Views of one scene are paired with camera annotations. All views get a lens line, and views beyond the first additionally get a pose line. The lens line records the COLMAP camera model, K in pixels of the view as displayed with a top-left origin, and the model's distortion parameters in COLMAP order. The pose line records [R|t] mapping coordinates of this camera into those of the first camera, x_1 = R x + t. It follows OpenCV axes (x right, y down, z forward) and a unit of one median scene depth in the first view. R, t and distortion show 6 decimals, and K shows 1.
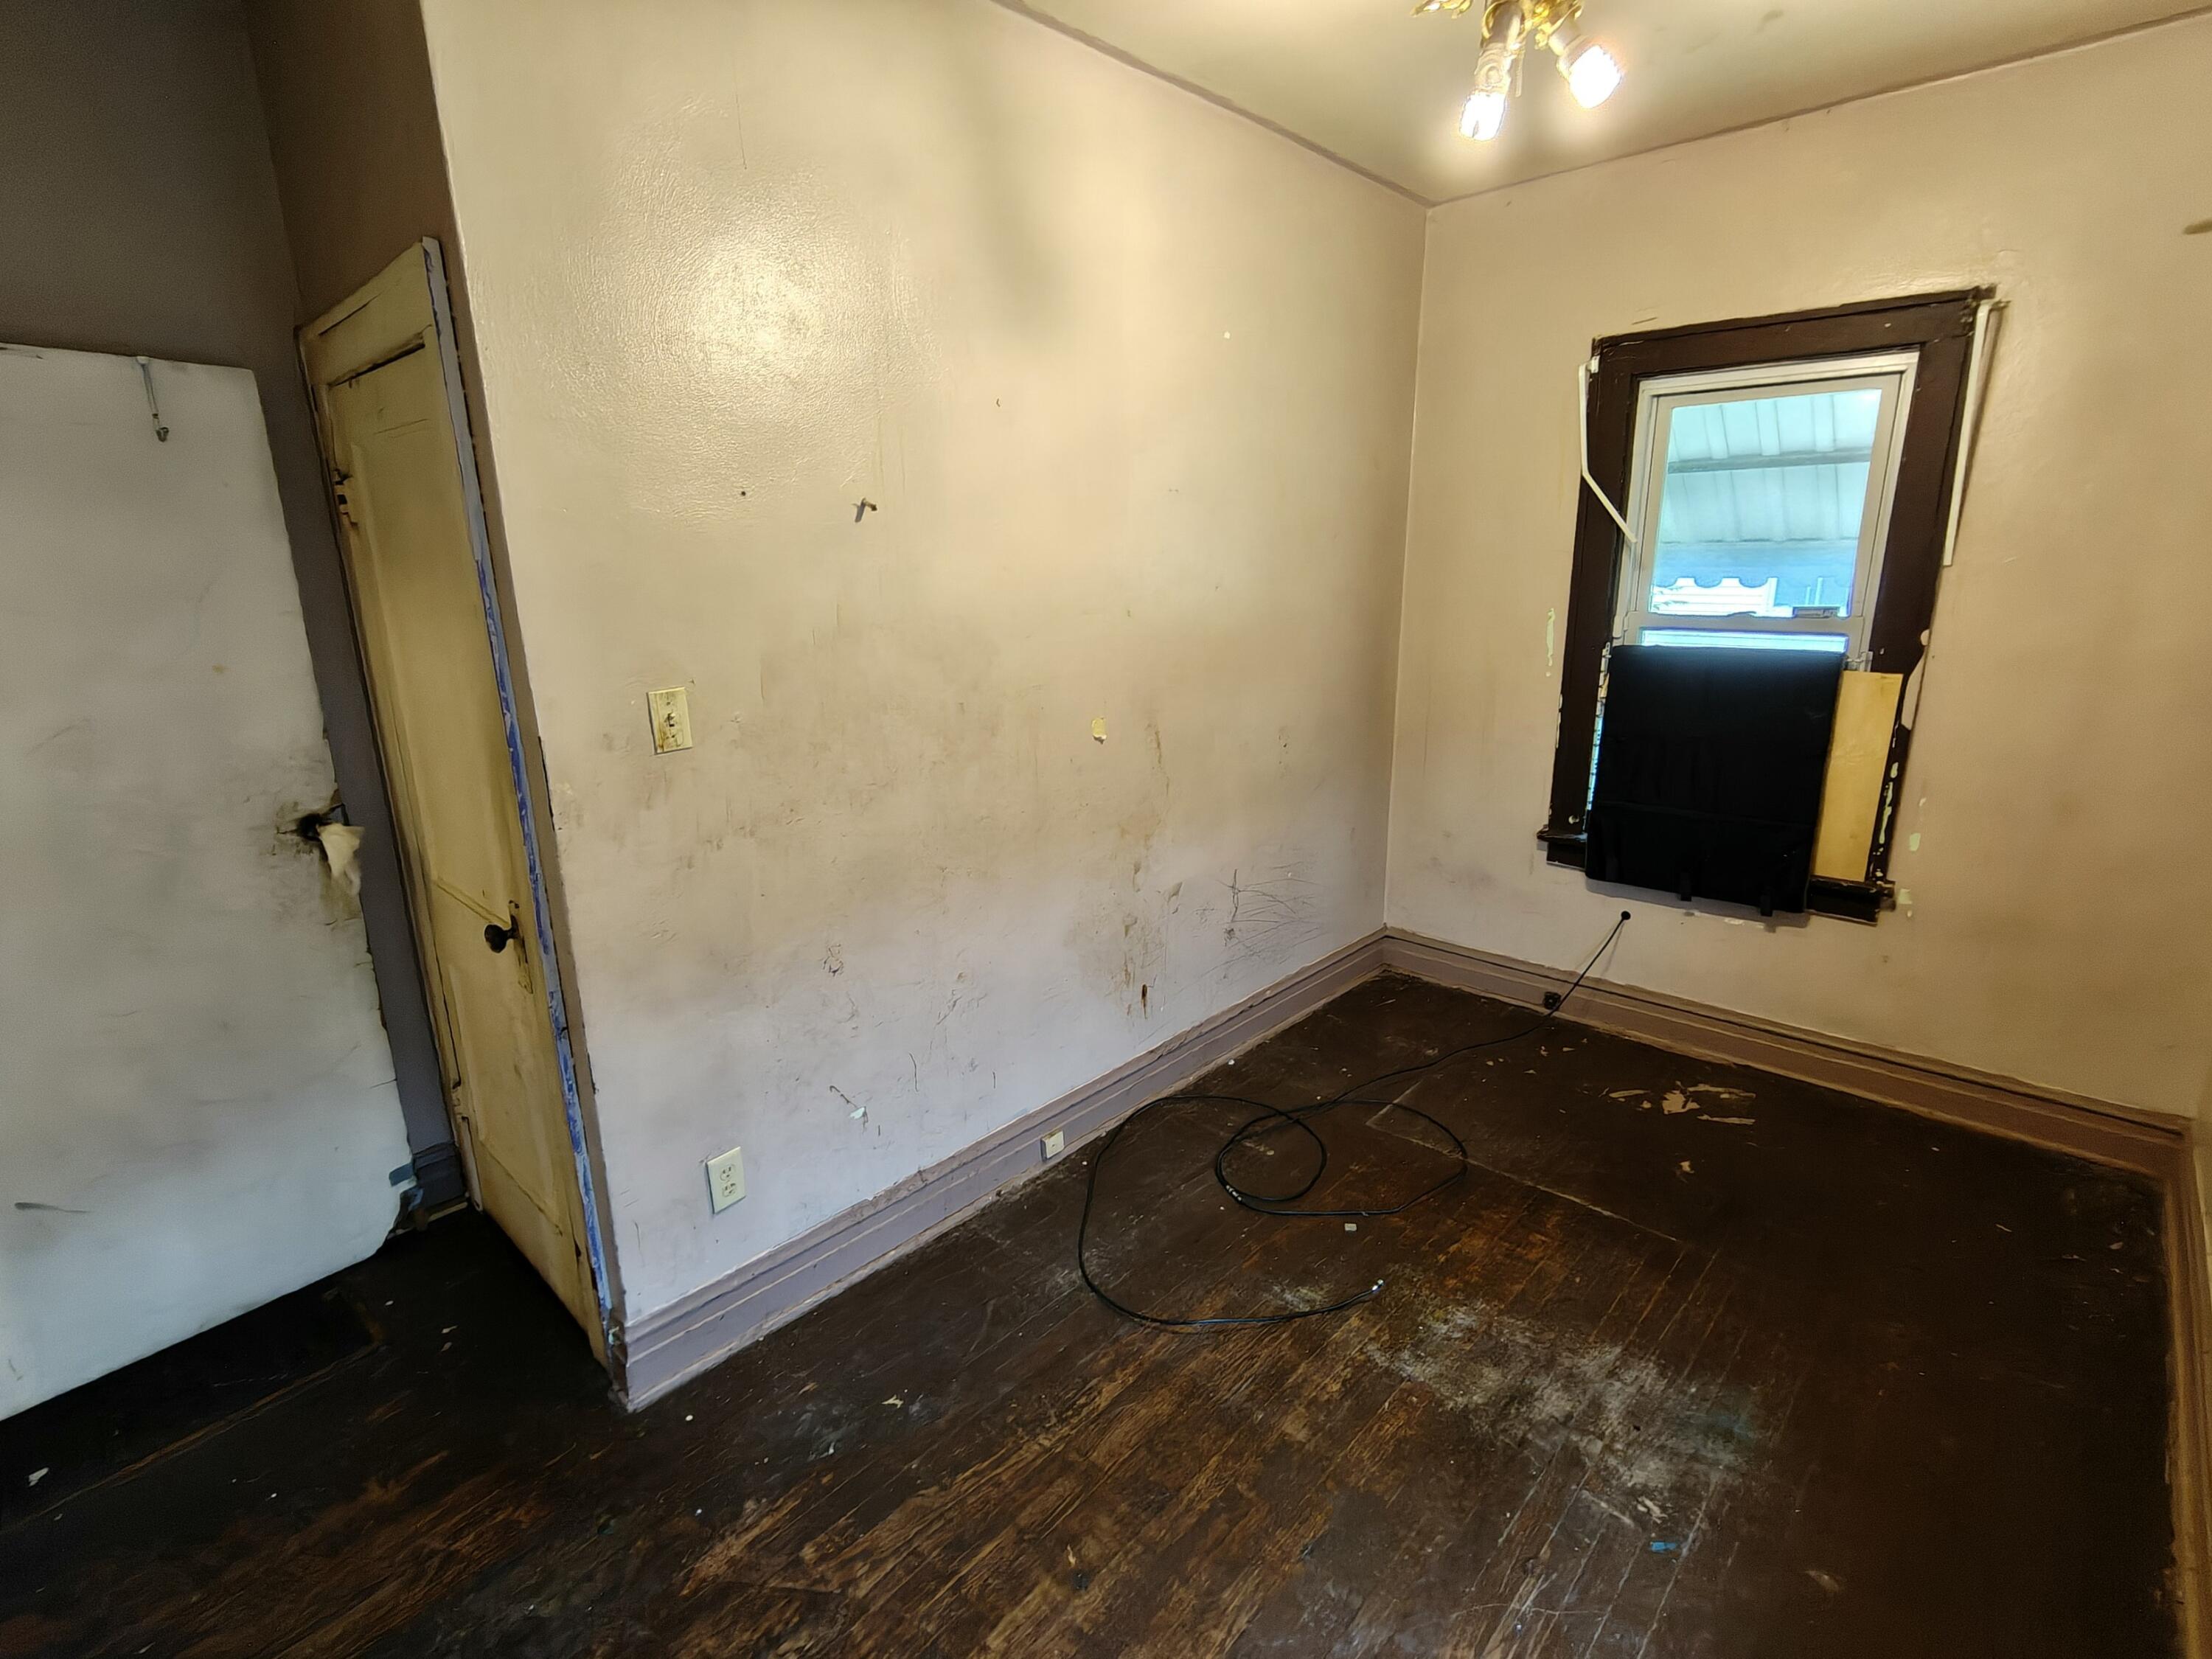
lens RADIAL K [[1056.7, 0, 1108.9], [0, 1056.7, 826.6], [0, 0, 1]] dist [0.002103, 0.003613]
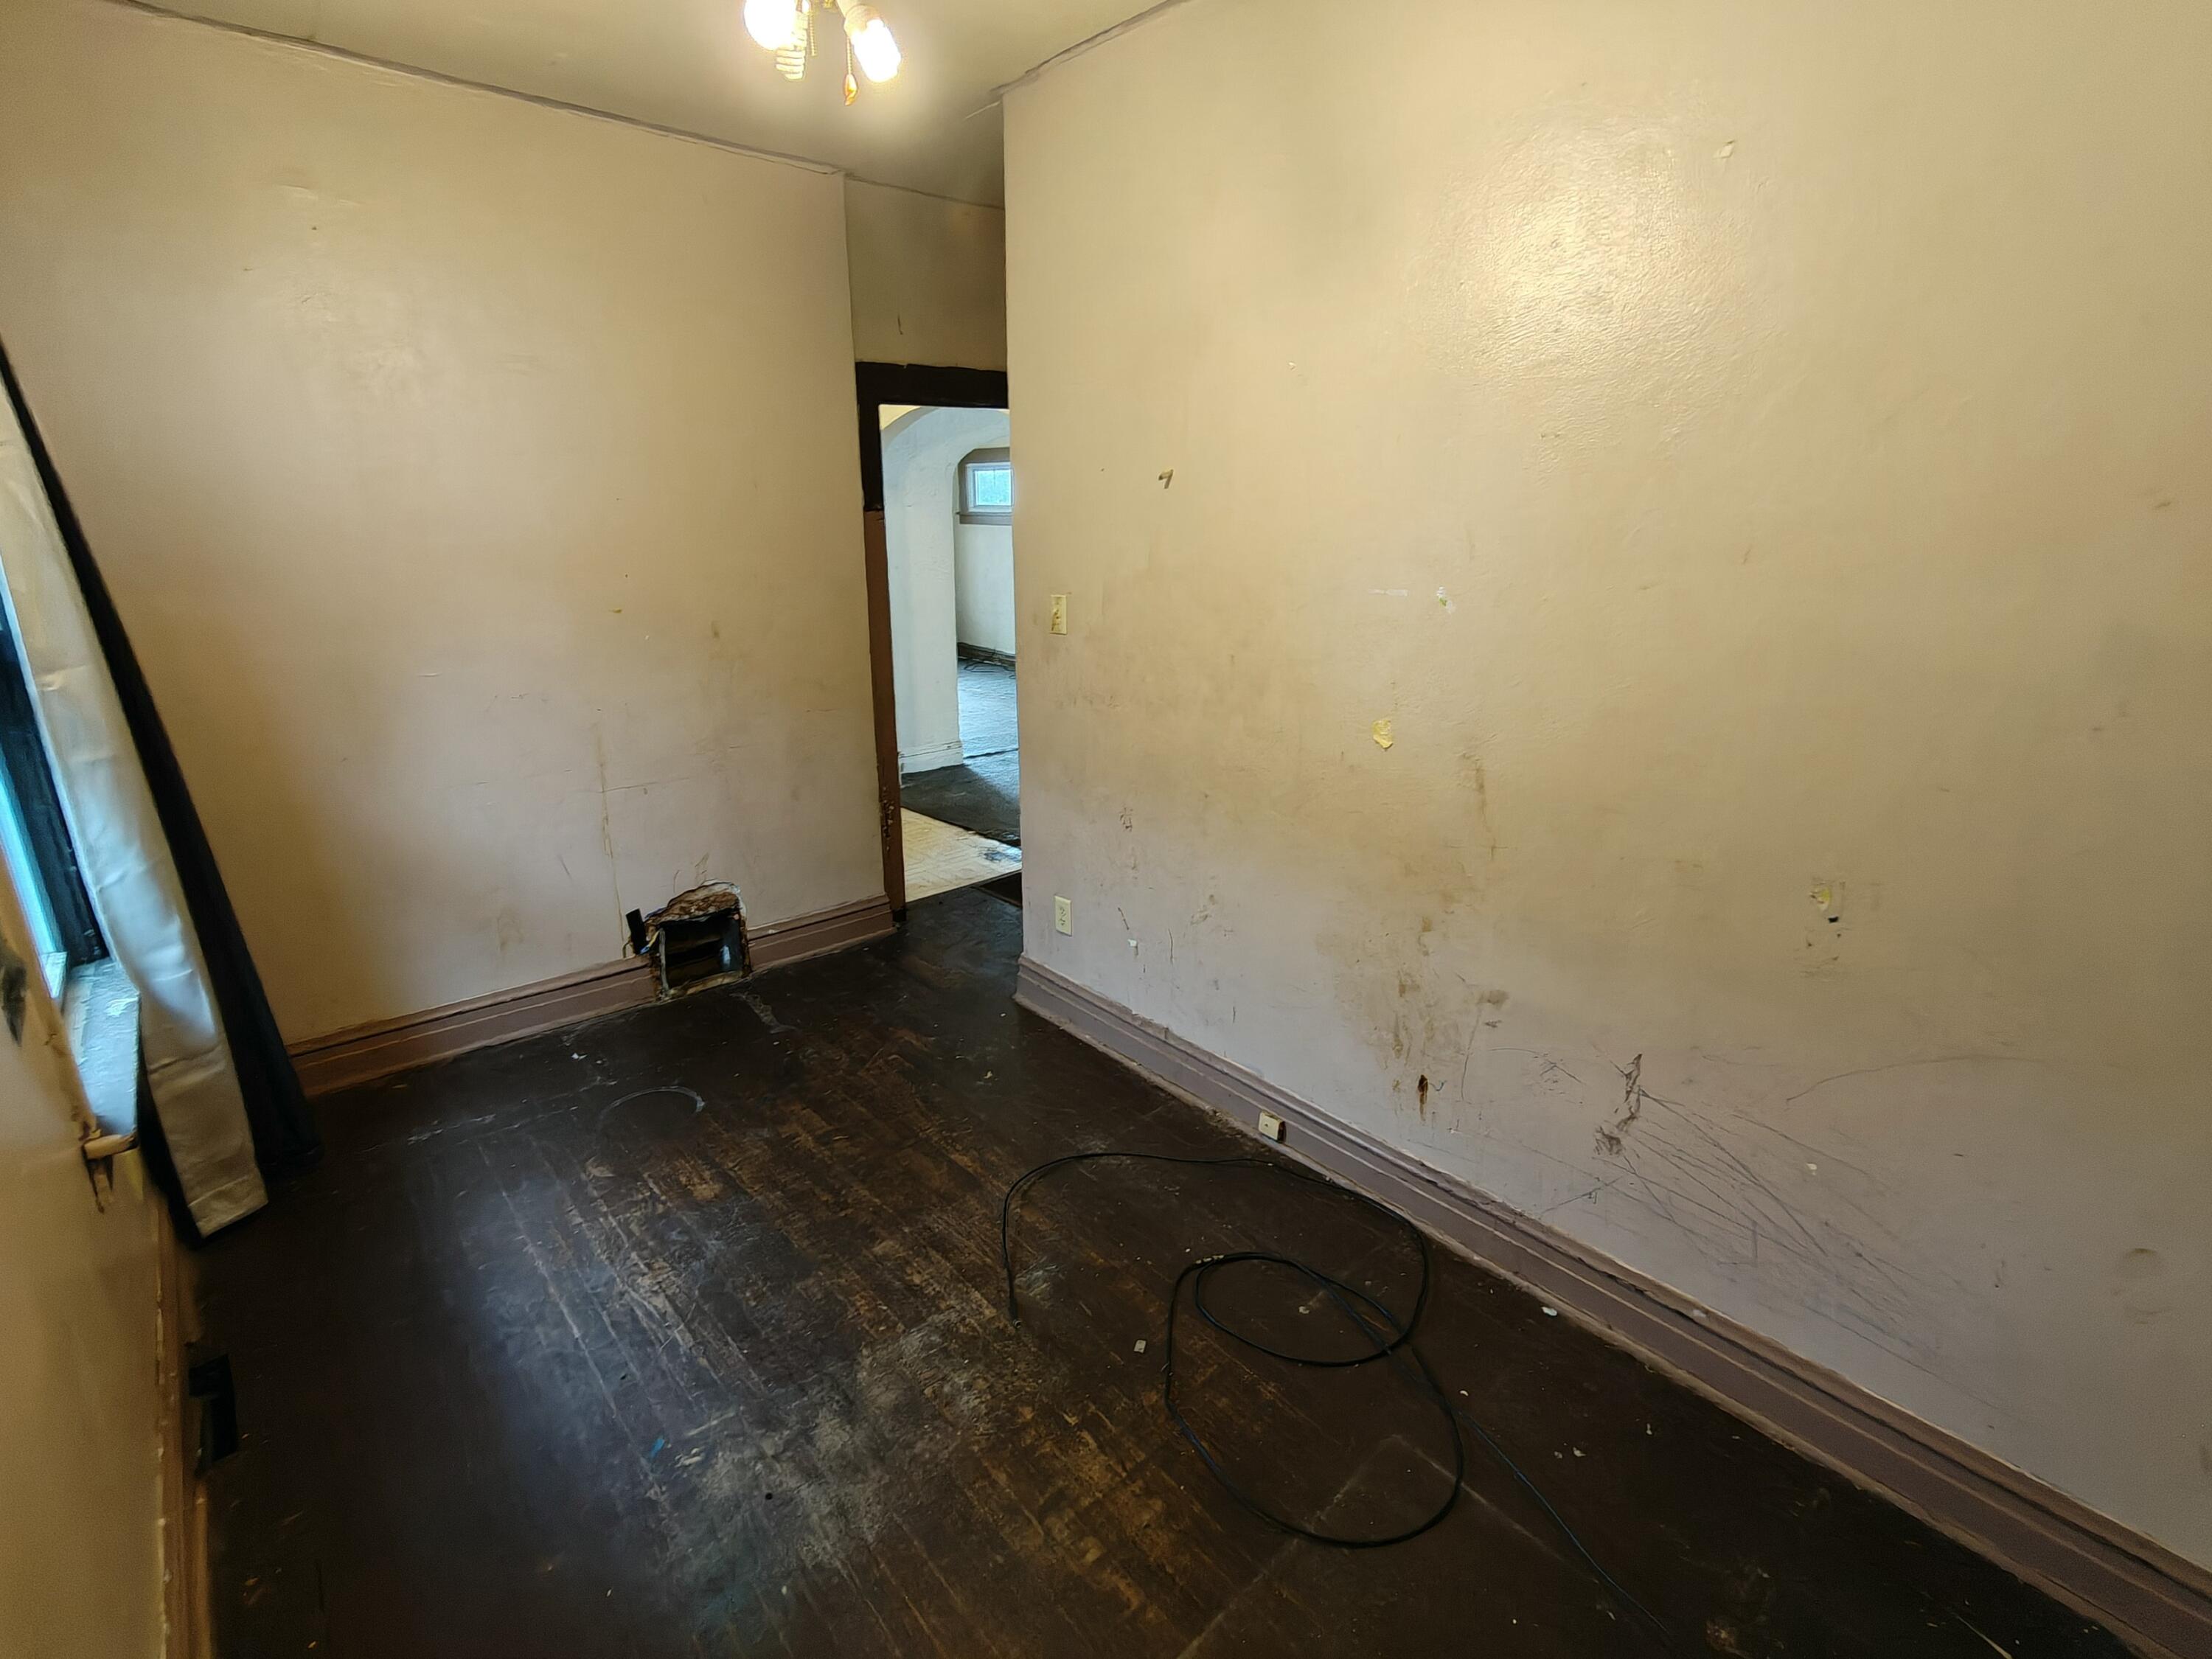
lens RADIAL K [[1056.7, 0, 1108.3], [0, 1056.7, 830.0], [0, 0, 1]] dist [0.002103, 0.003613]
pose [[-0.103522, 0.304701, -0.946805, 1.056326], [-0.260245, 0.910460, 0.321459, -0.296249], [0.959977, 0.279679, -0.014956, 1.034953]]
